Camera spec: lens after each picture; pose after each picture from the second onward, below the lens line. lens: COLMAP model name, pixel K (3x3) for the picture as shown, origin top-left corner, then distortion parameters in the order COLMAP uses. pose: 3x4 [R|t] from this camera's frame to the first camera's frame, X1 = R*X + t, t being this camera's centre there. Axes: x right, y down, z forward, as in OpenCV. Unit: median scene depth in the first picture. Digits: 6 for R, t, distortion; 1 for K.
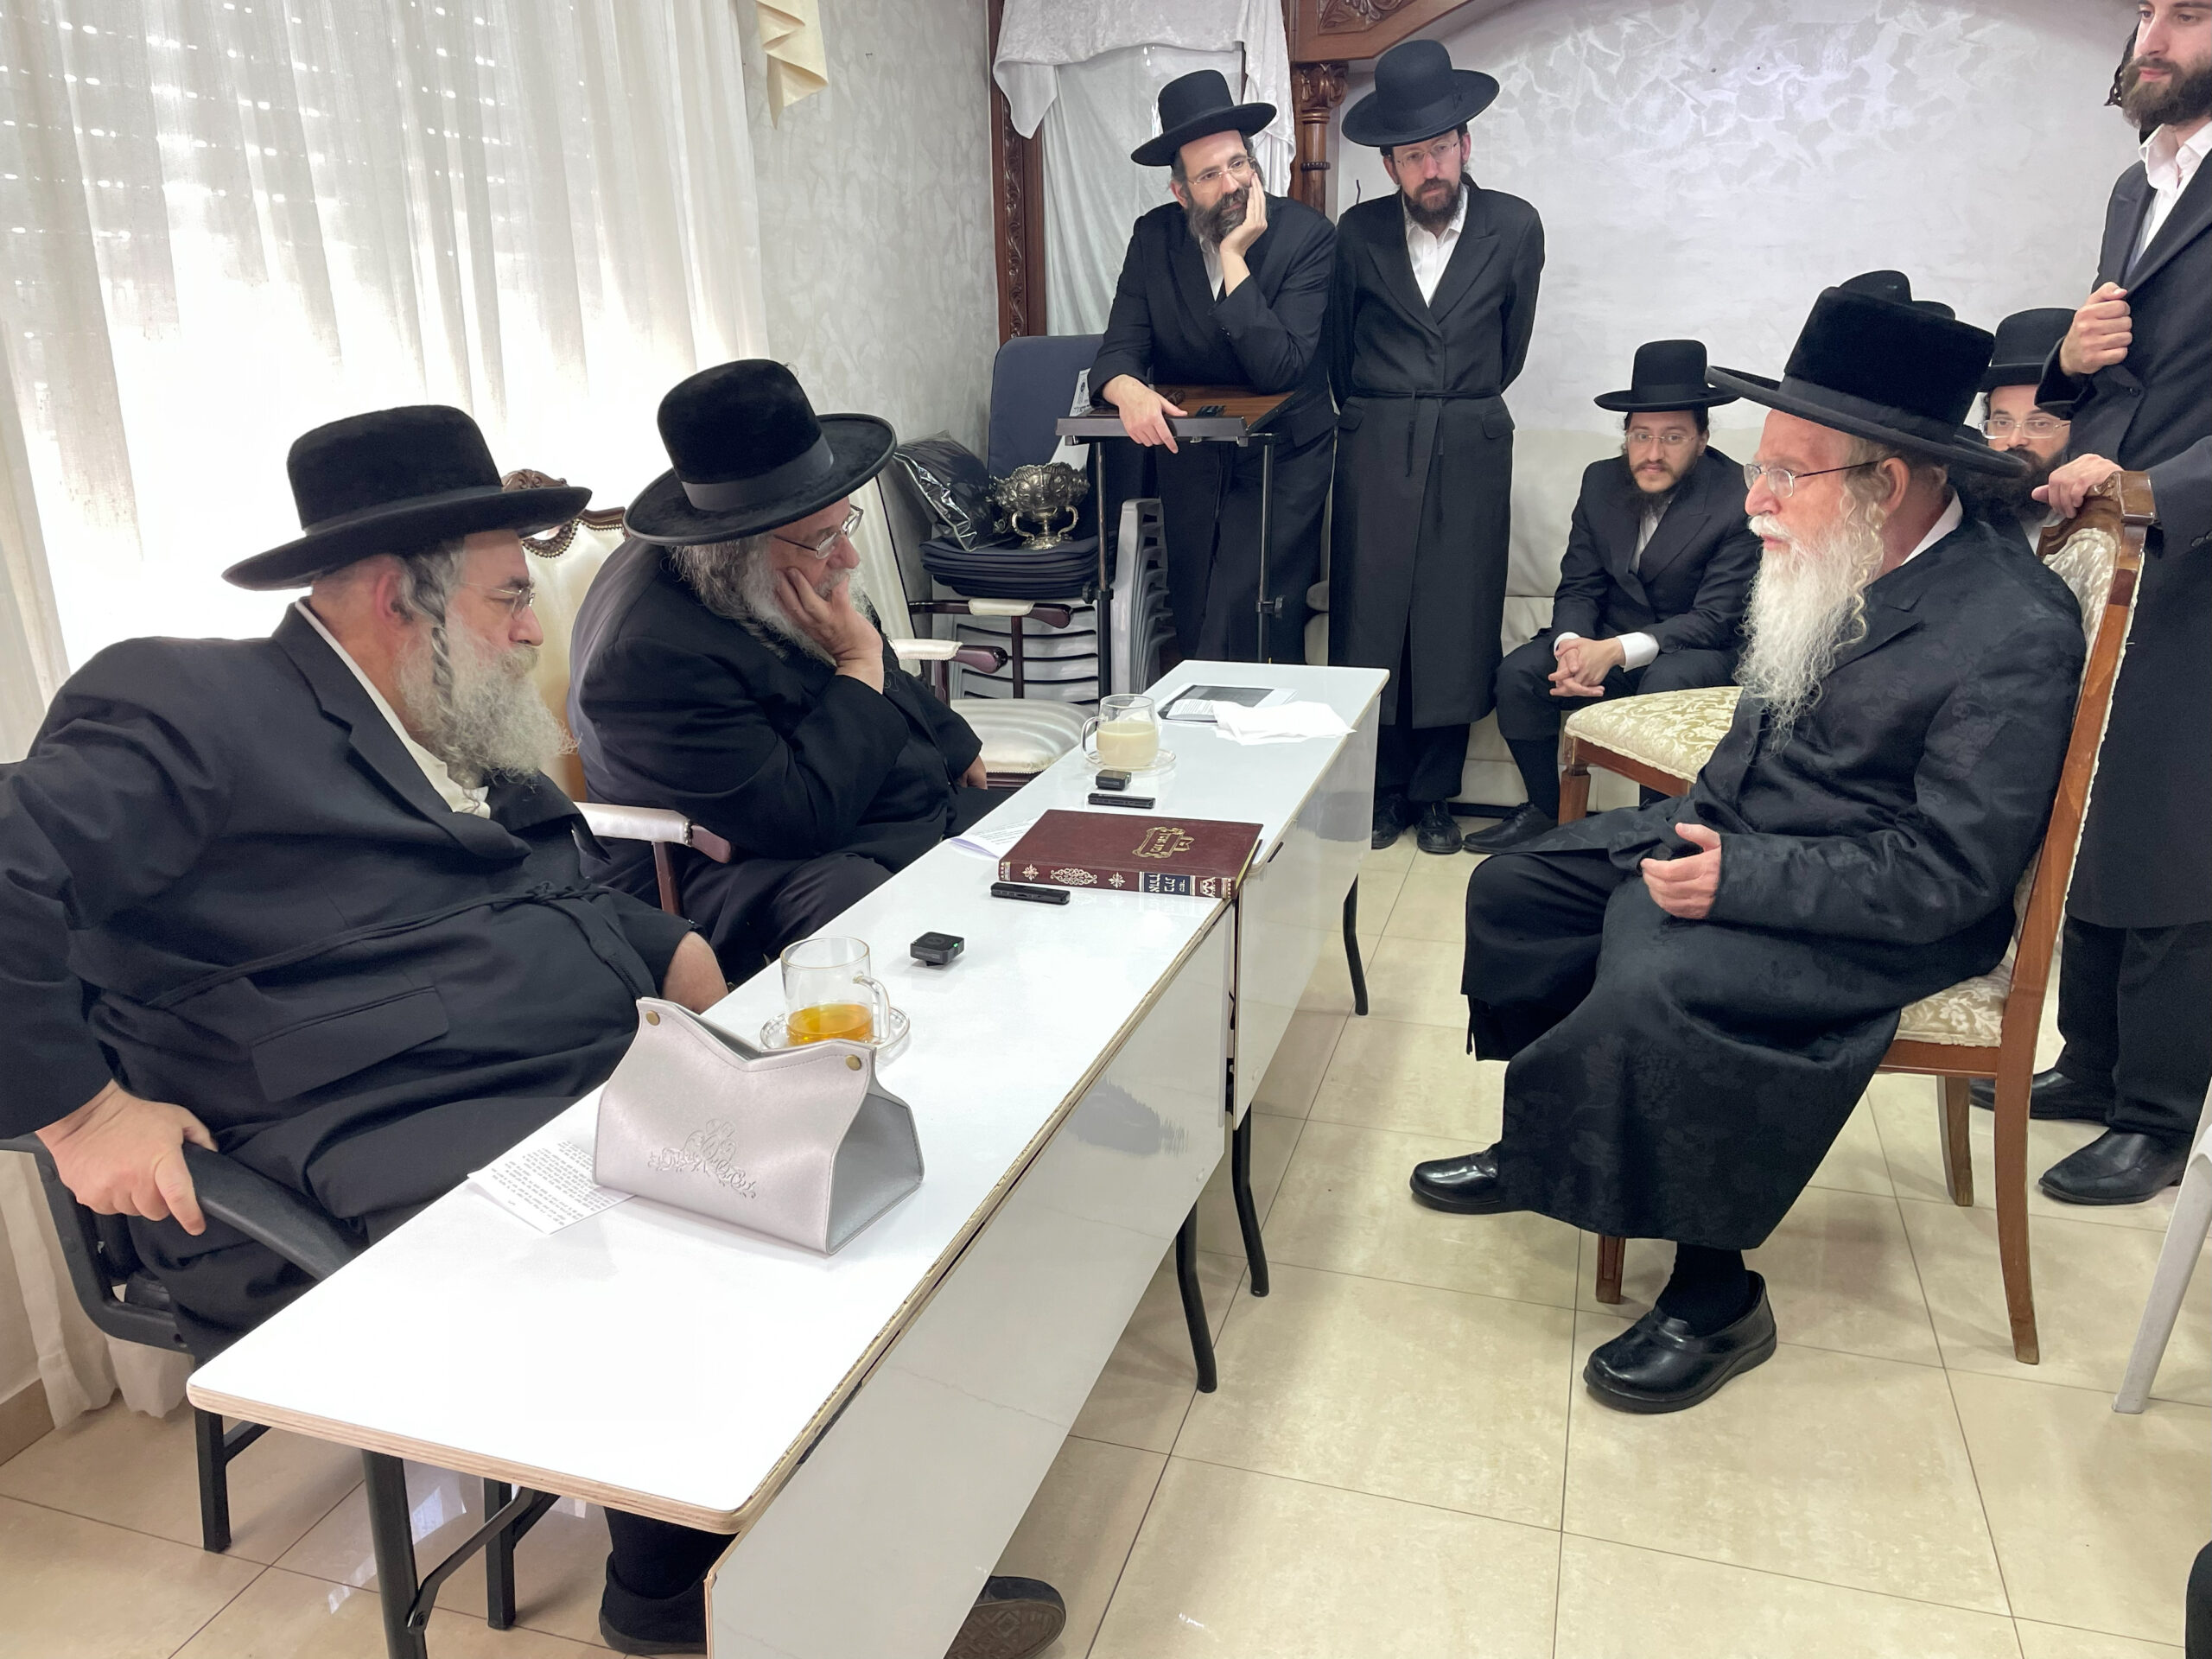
lens RADIAL K [[1676.2, 0, 1088.7], [0, 1676.2, 823.1], [0, 0, 1]] dist [0.072514, -0.084624]
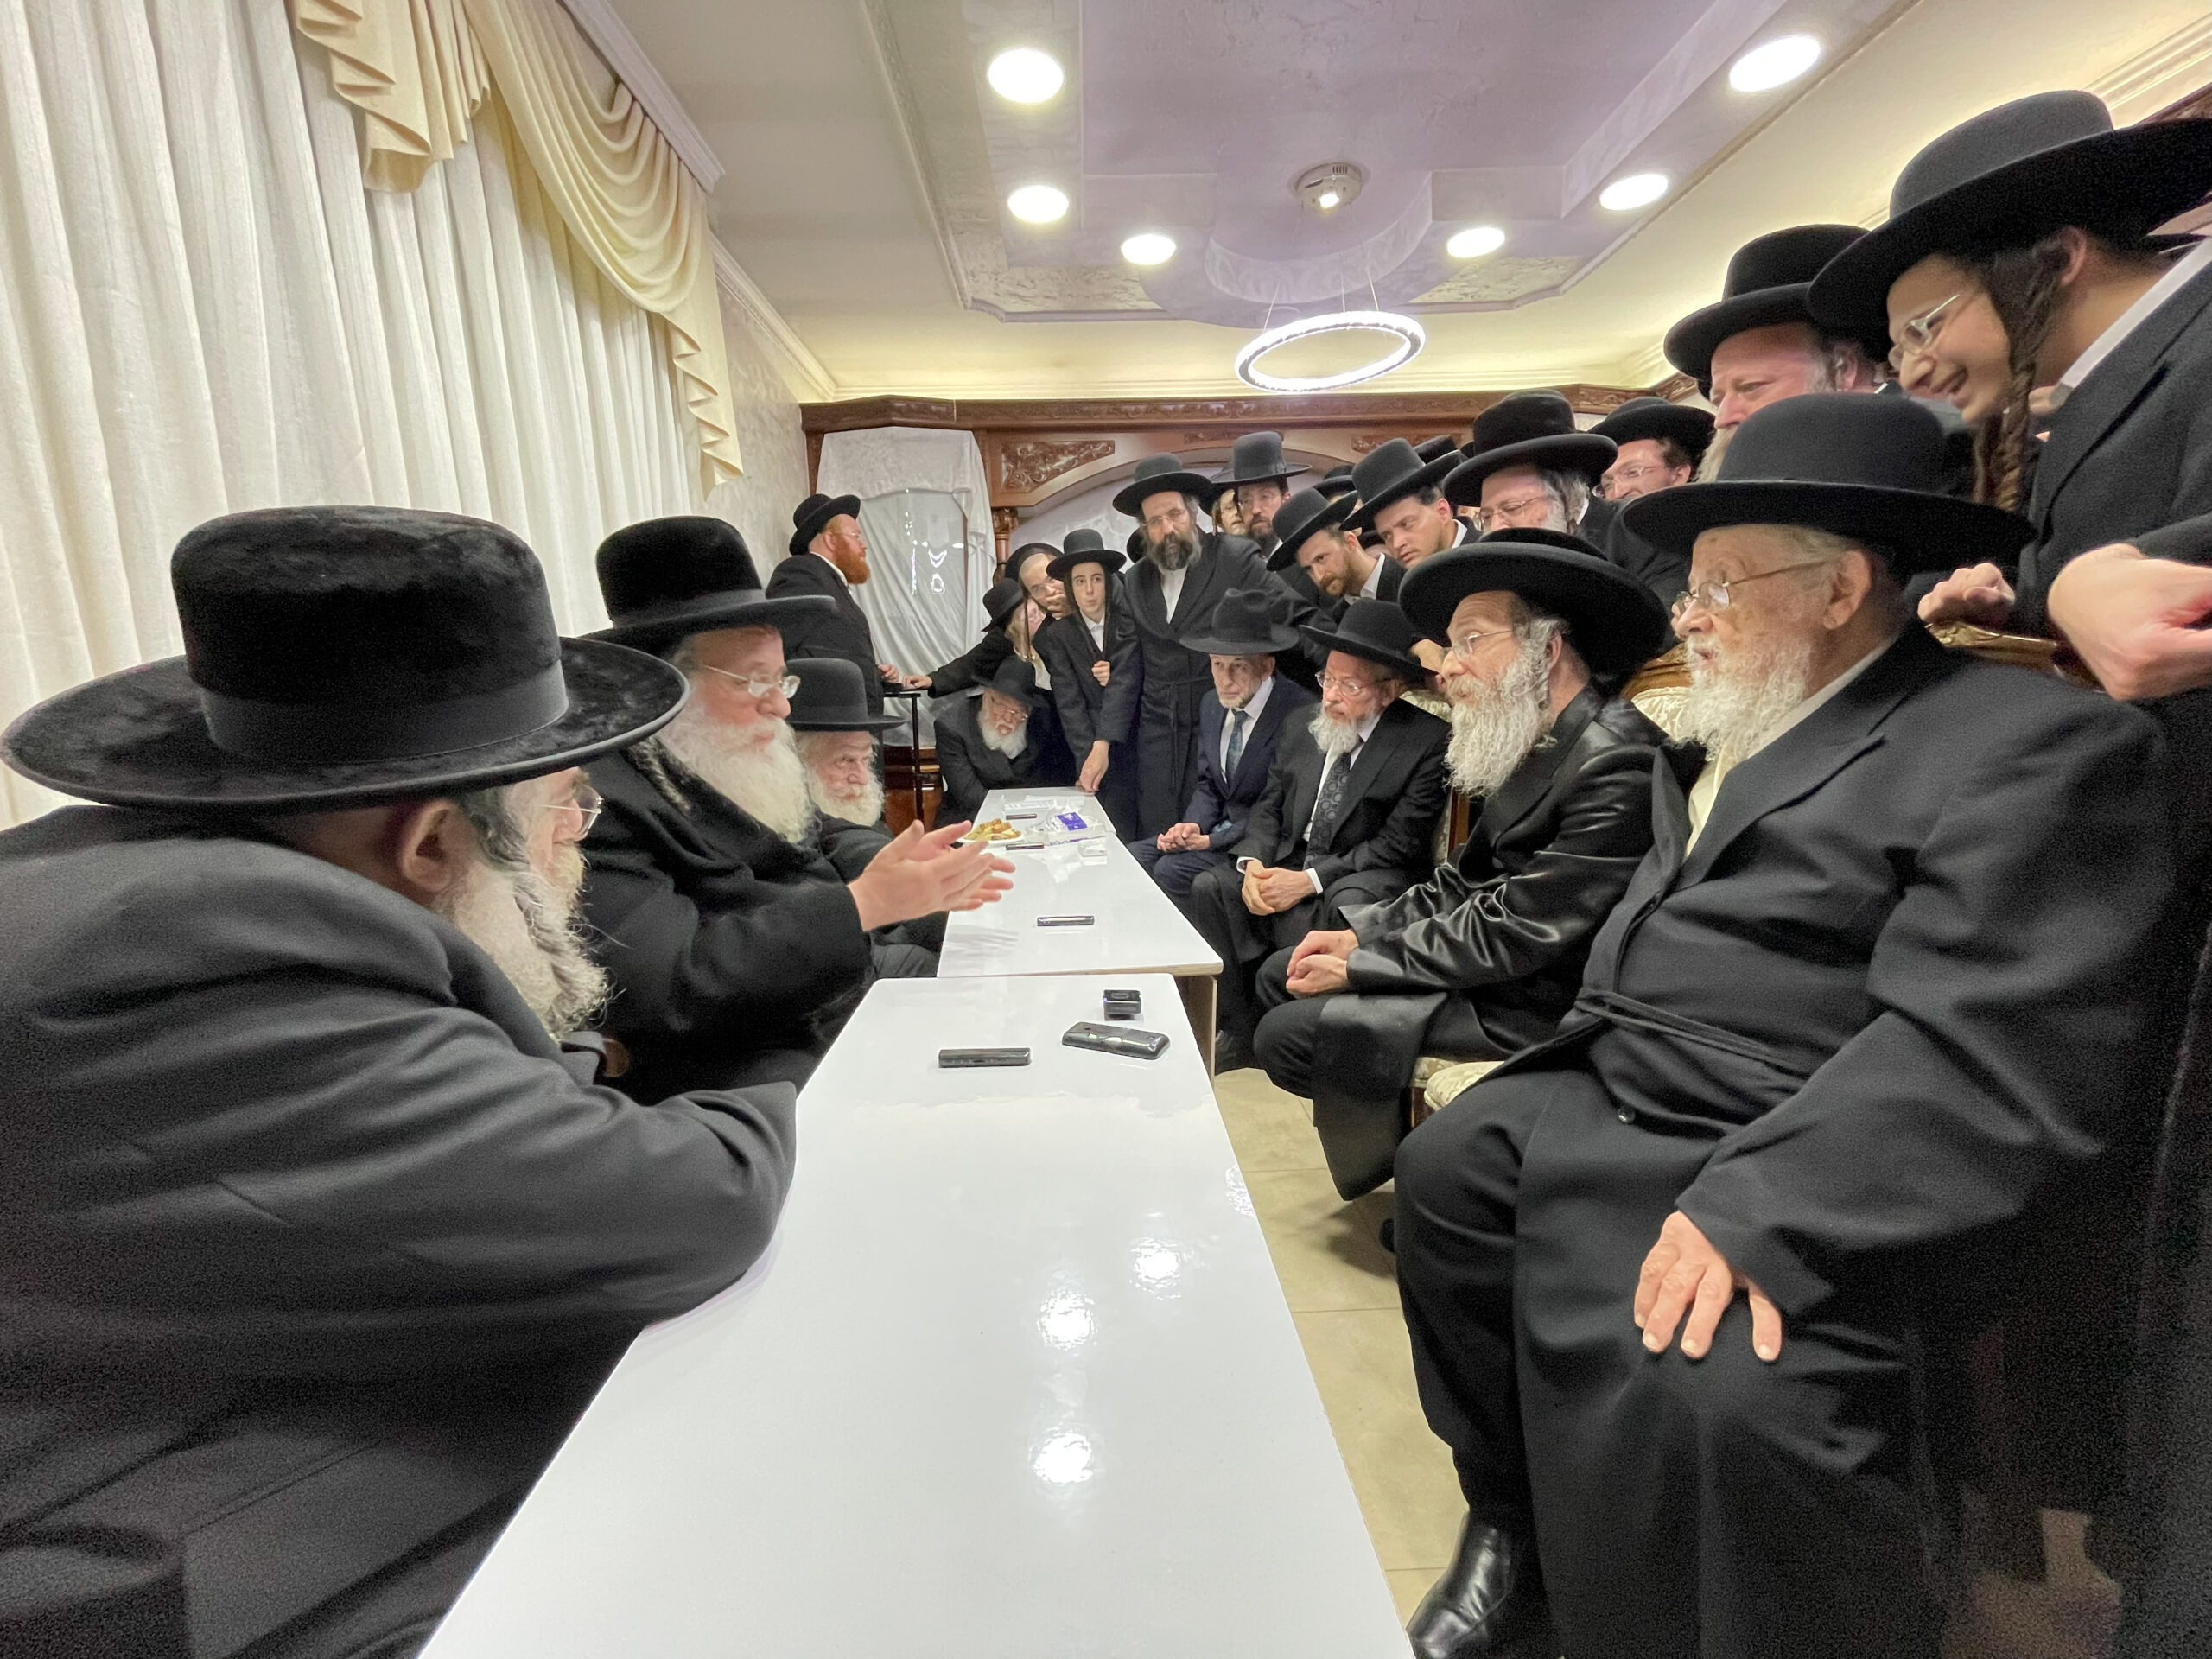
lens RADIAL K [[897.3, 0, 1105.6], [0, 897.3, 829.4], [0, 0, 1]] dist [-0.006509, 0.000713]
pose [[0.945269, -0.055251, 0.321580, -0.090792], [0.101556, 0.986426, -0.129039, 0.029347], [-0.310085, 0.154634, 0.938049, 0.114855]]
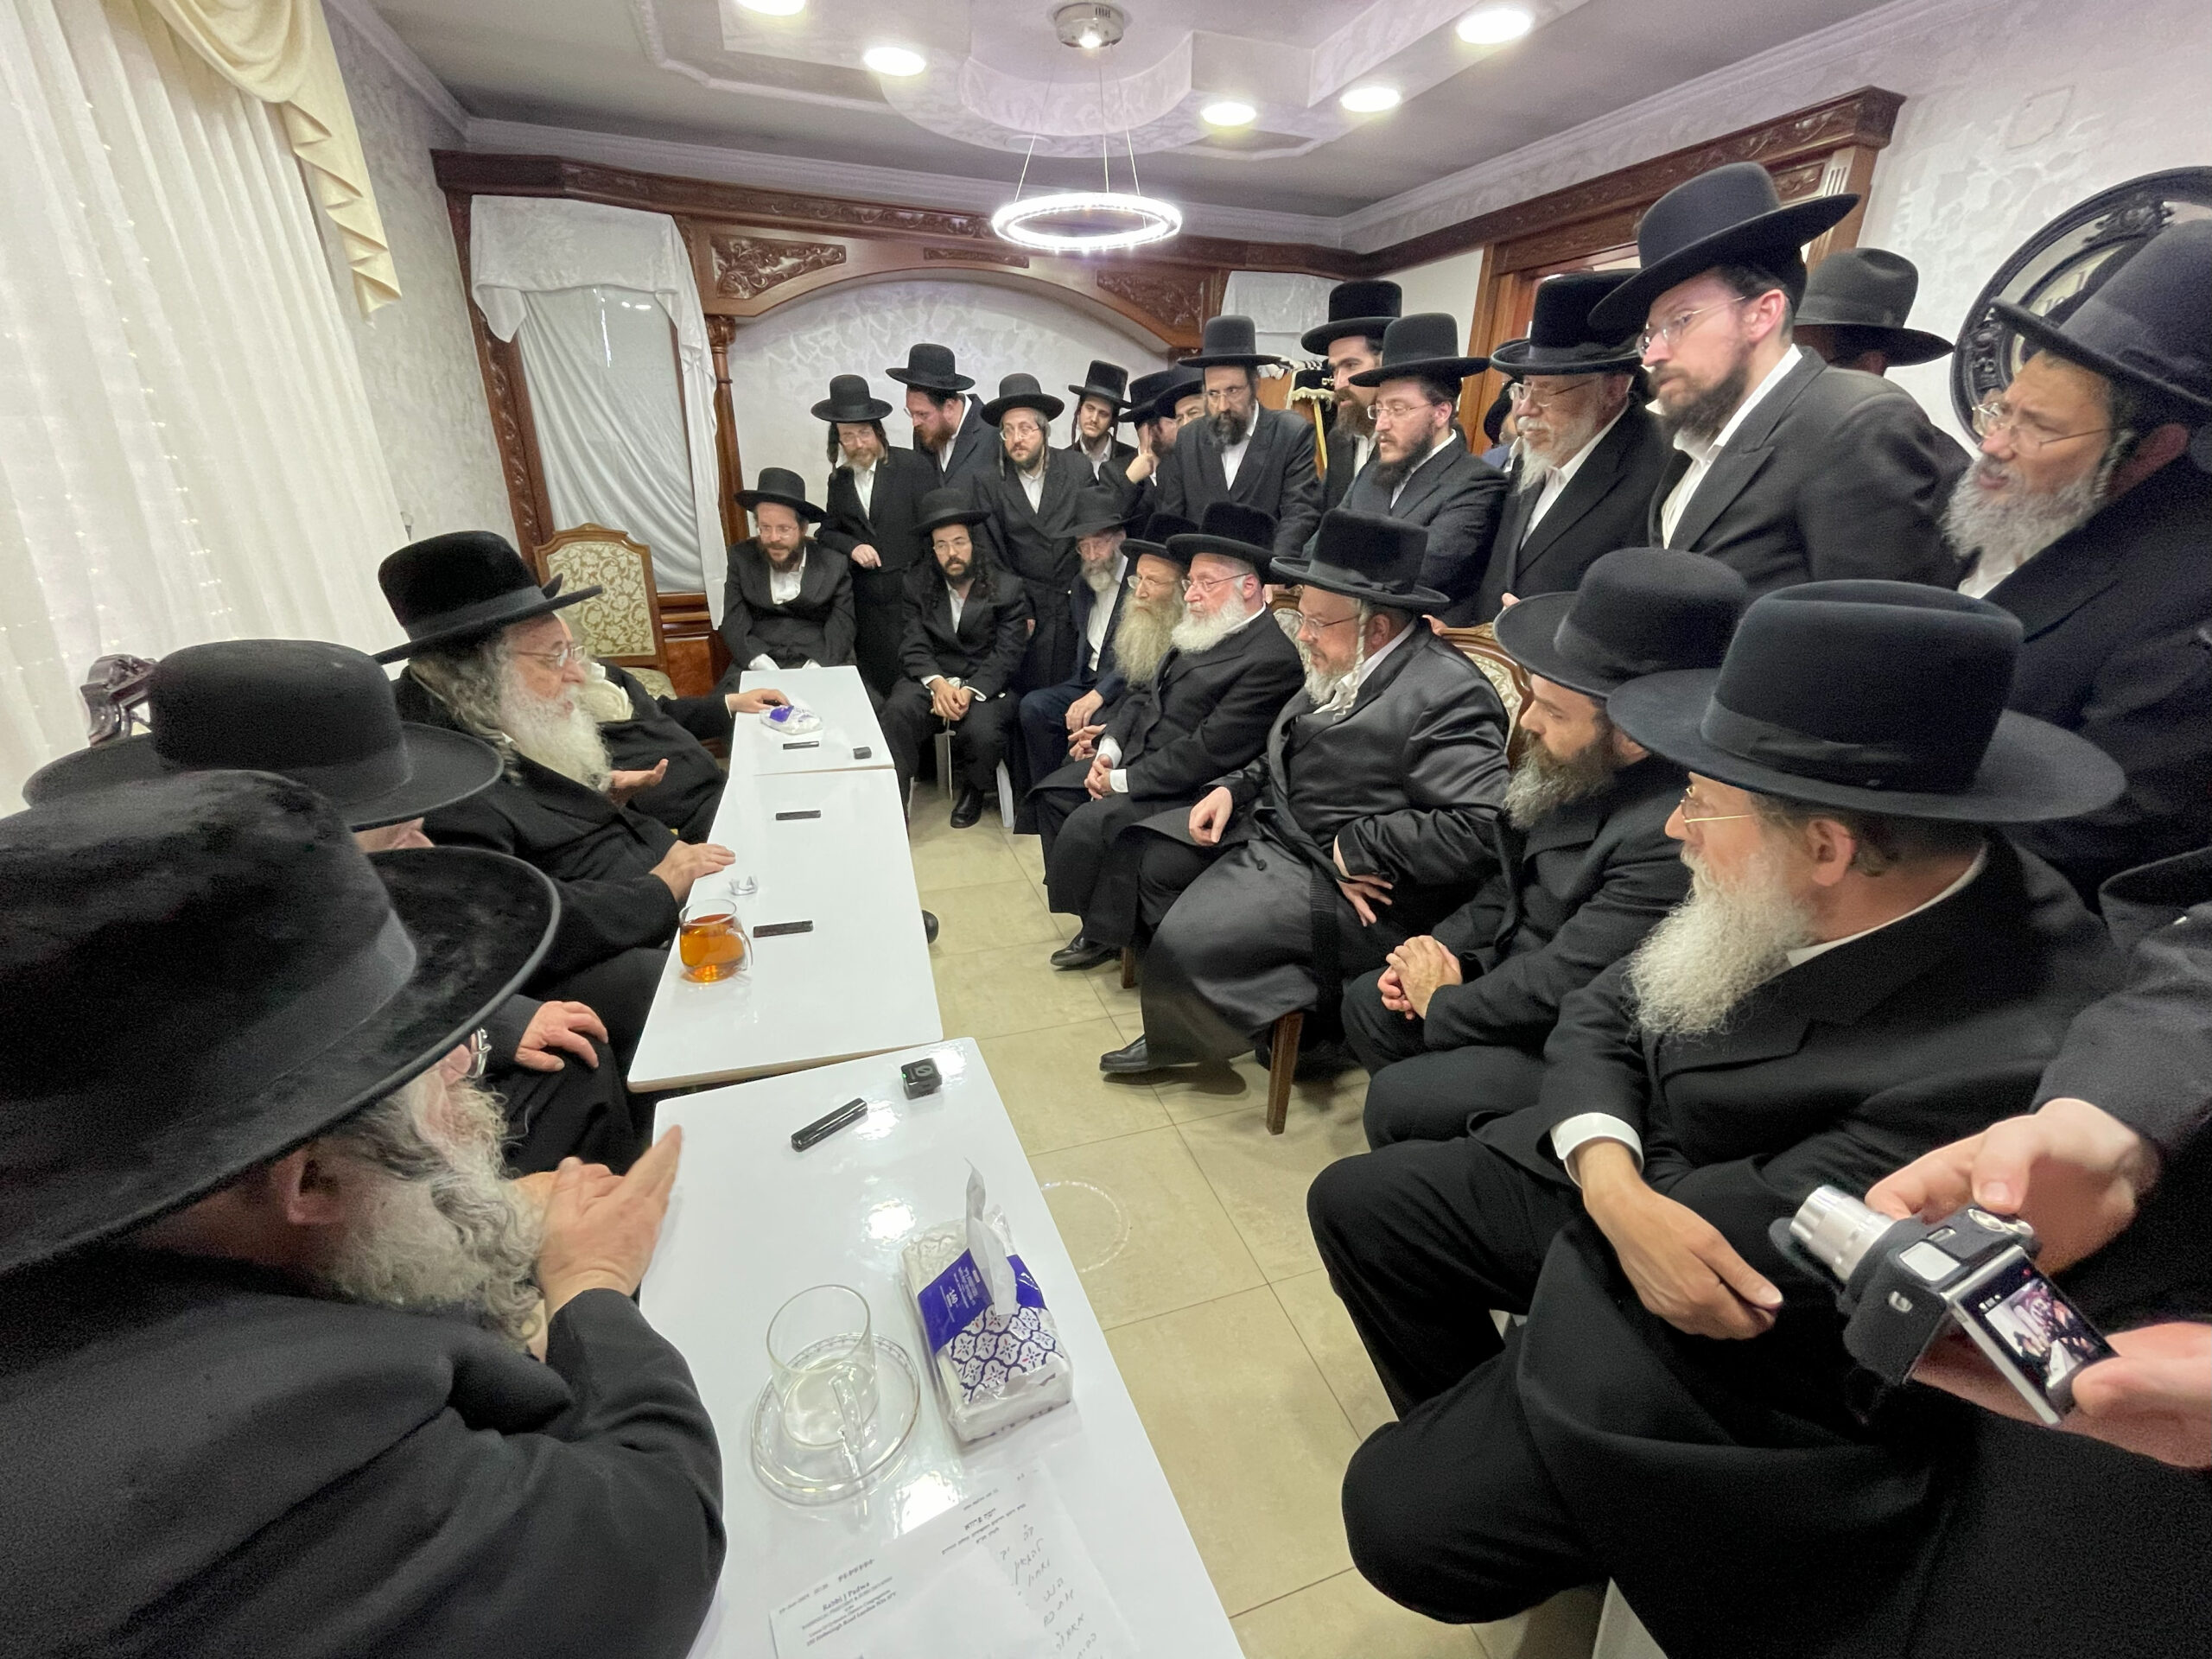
lens RADIAL K [[897.3, 0, 1109.1], [0, 897.3, 829.3], [0, 0, 1]] dist [-0.006509, 0.000713]
pose [[0.801053, -0.192102, 0.566931, -0.143362], [0.132040, 0.980483, 0.145664, -0.045541], [-0.583849, -0.041827, 0.810784, 0.076634]]
